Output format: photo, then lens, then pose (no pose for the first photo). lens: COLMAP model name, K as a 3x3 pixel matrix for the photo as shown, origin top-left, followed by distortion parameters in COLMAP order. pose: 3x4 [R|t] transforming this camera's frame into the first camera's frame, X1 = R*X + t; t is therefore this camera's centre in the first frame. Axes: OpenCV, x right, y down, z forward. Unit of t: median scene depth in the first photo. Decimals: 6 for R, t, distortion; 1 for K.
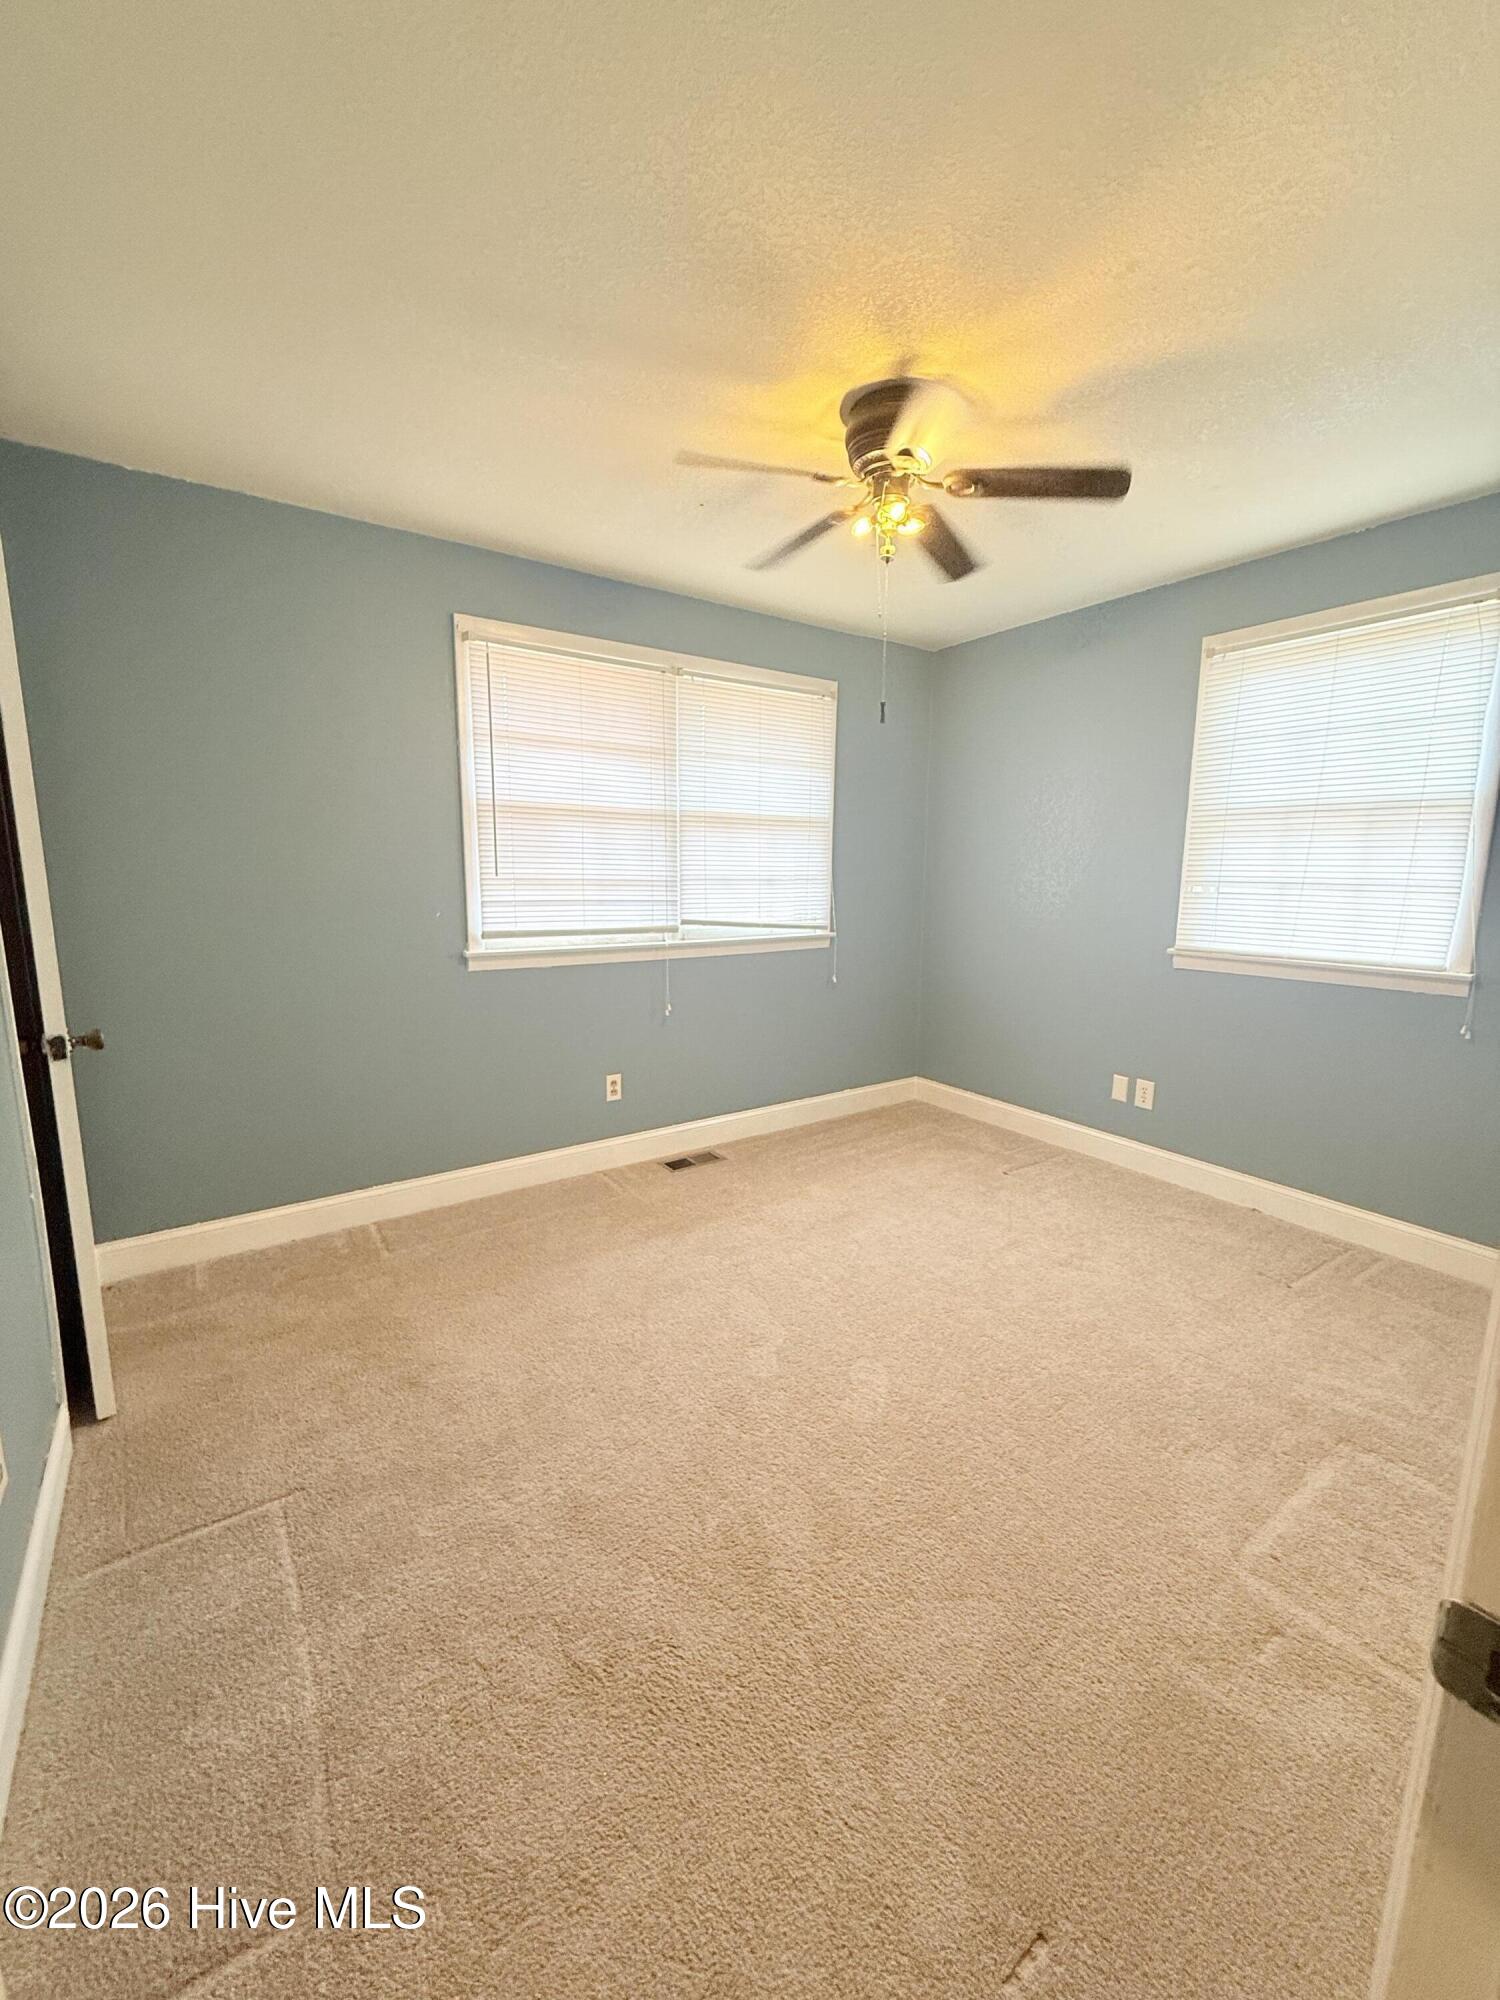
lens RADIAL K [[802.0, 0, 749.1], [0, 802.0, 1009.5], [0, 0, 1]] dist [0.001211, 0.001469]
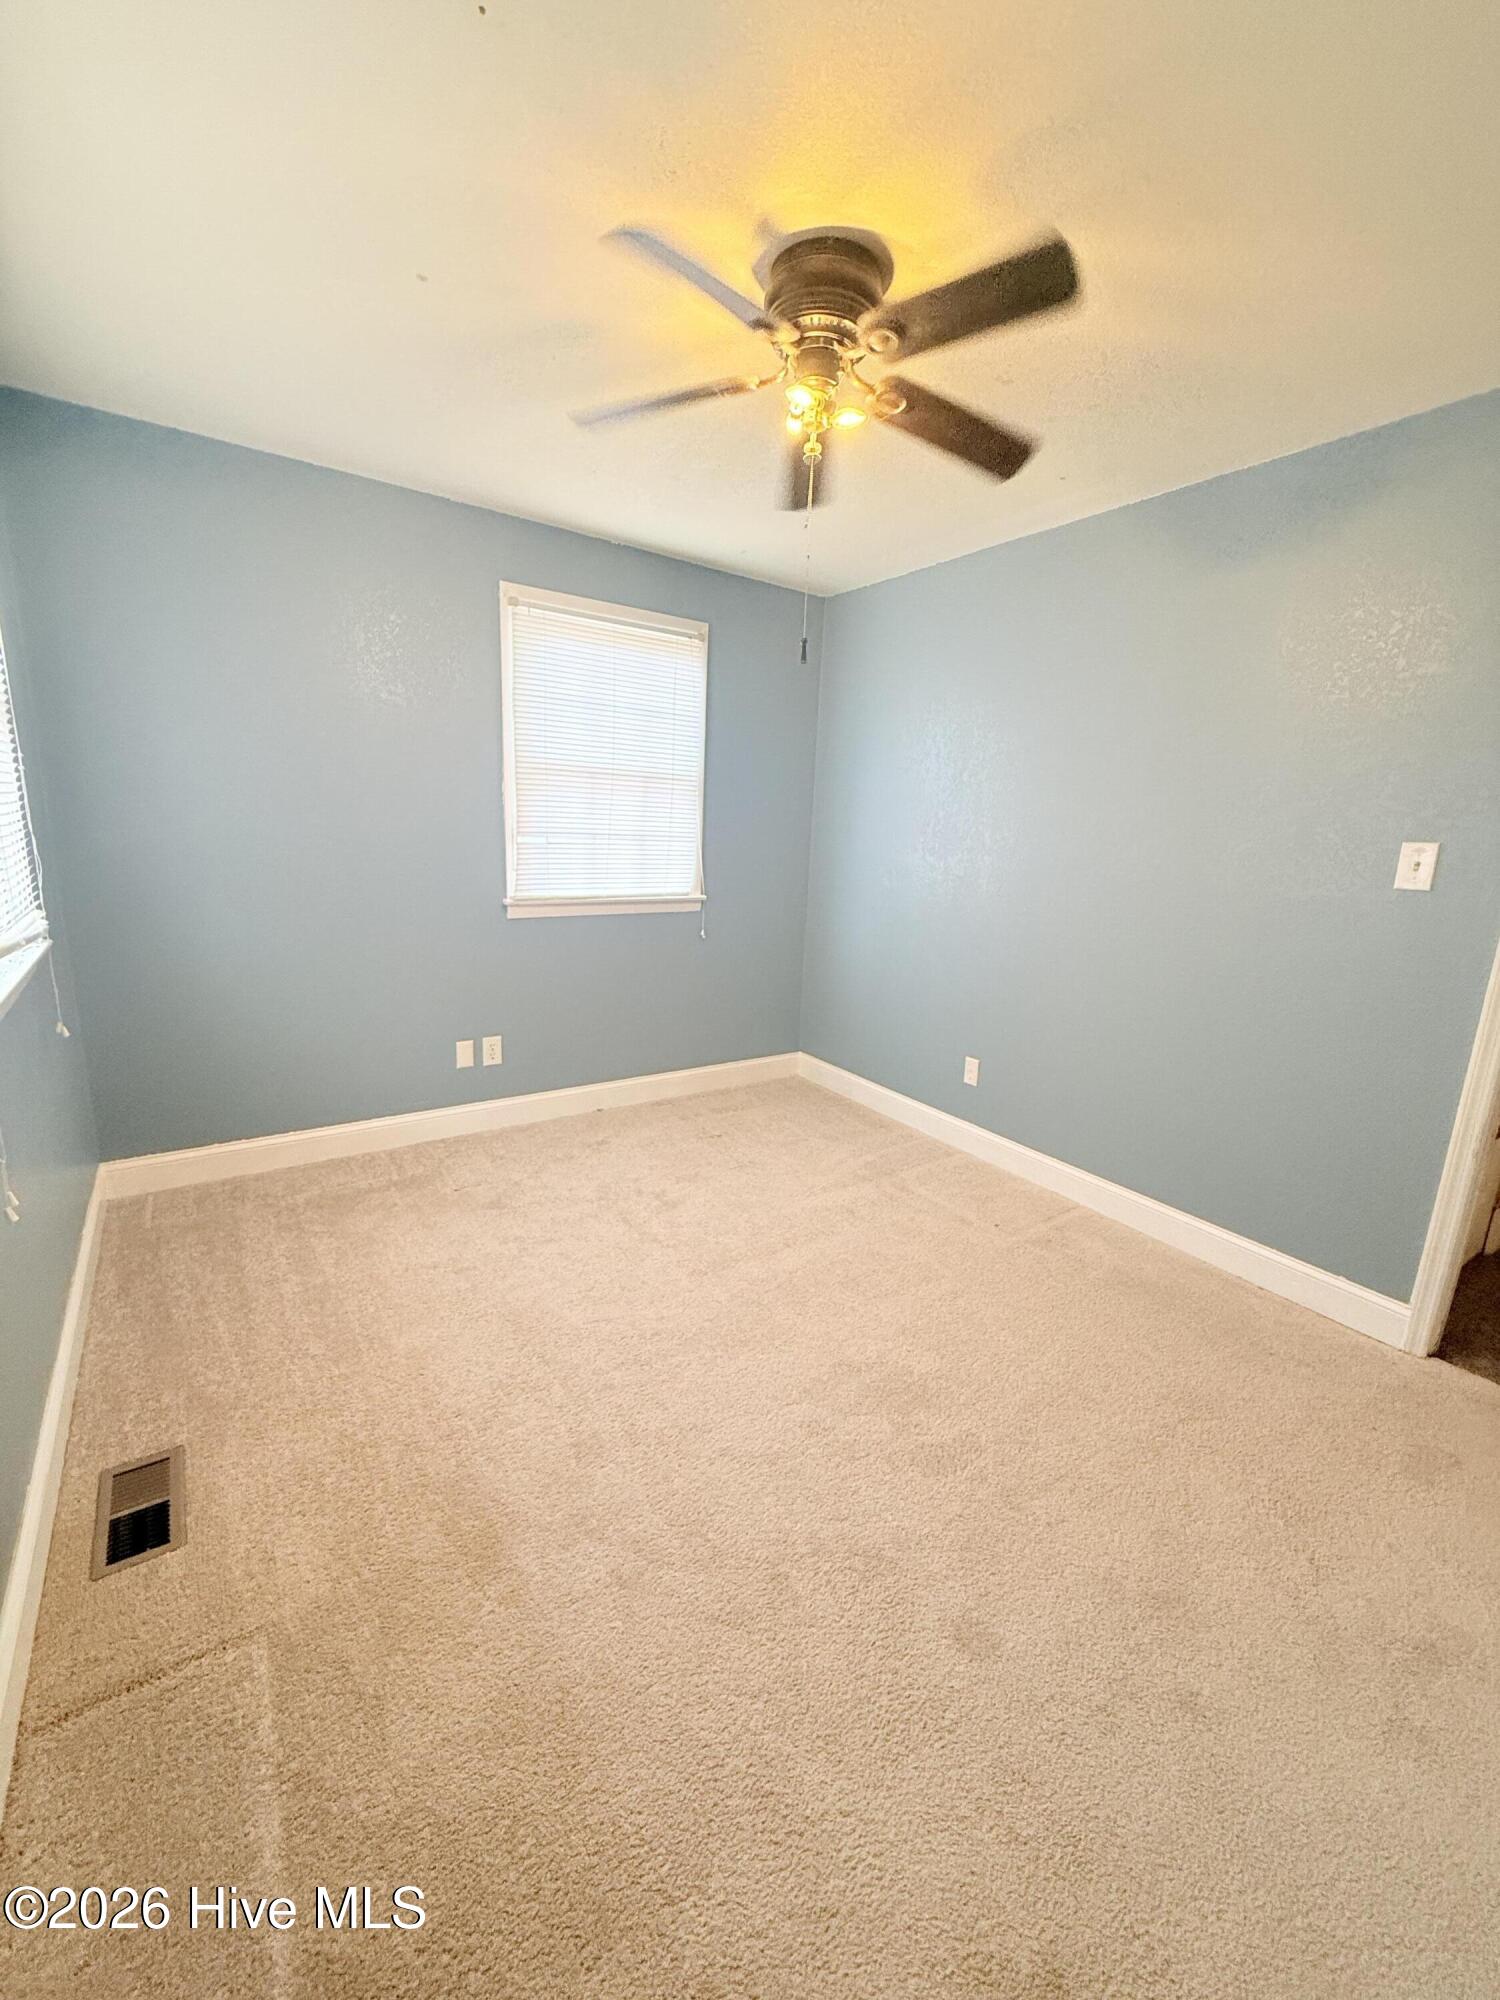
lens RADIAL K [[802.0, 0, 742.2], [0, 802.0, 1006.4], [0, 0, 1]] dist [0.001211, 0.001469]
pose [[-0.004611, -0.228626, 0.973503, -0.473821], [0.137619, 0.964106, 0.227071, -0.134074], [-0.990475, 0.135019, 0.027018, 0.699404]]
